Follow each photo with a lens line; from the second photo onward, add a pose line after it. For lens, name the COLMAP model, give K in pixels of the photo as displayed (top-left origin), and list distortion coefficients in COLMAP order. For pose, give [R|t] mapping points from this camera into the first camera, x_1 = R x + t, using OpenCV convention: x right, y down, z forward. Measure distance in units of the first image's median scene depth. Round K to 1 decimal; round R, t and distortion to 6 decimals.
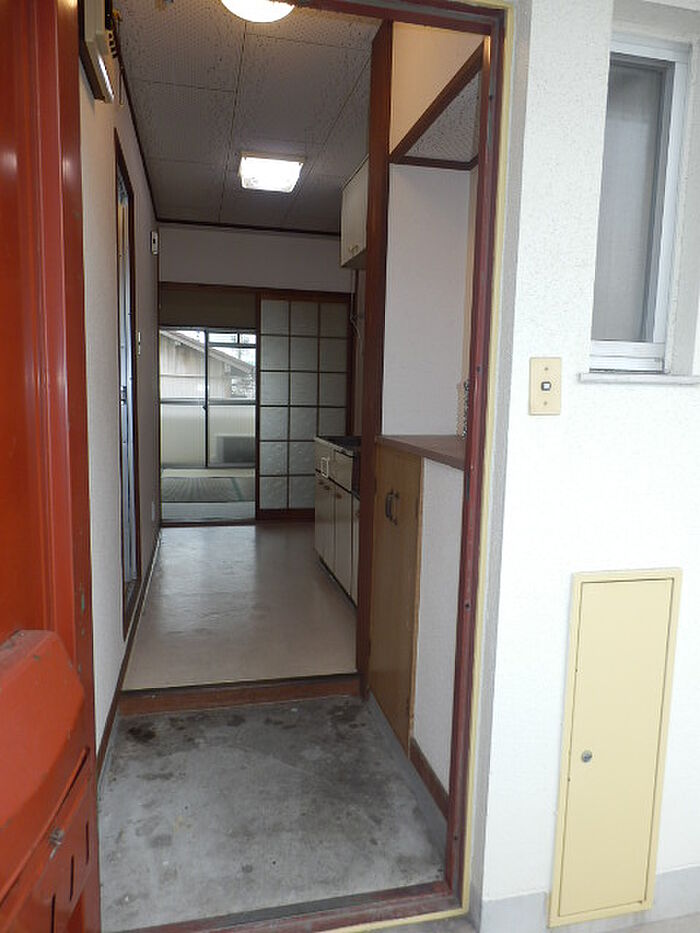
lens RADIAL K [[649.8, 0, 350.0], [0, 649.8, 466.5], [0, 0, 1]] dist [0.001474, -0.001210]
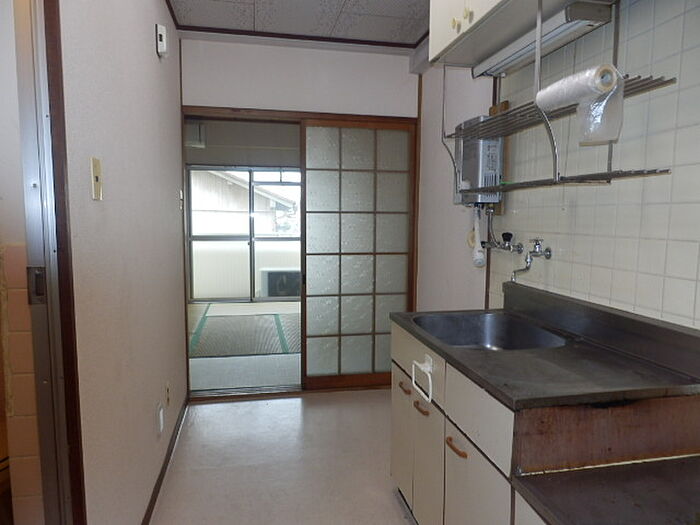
lens RADIAL K [[487.6, 0, 350.0], [0, 487.6, 262.5], [0, 0, 1]] dist [0.001474, -0.001210]
pose [[0.999350, -0.011746, -0.034084, -0.058264], [0.010977, 0.999682, -0.022683, -0.065143], [0.034340, 0.022294, 0.999162, 0.360942]]
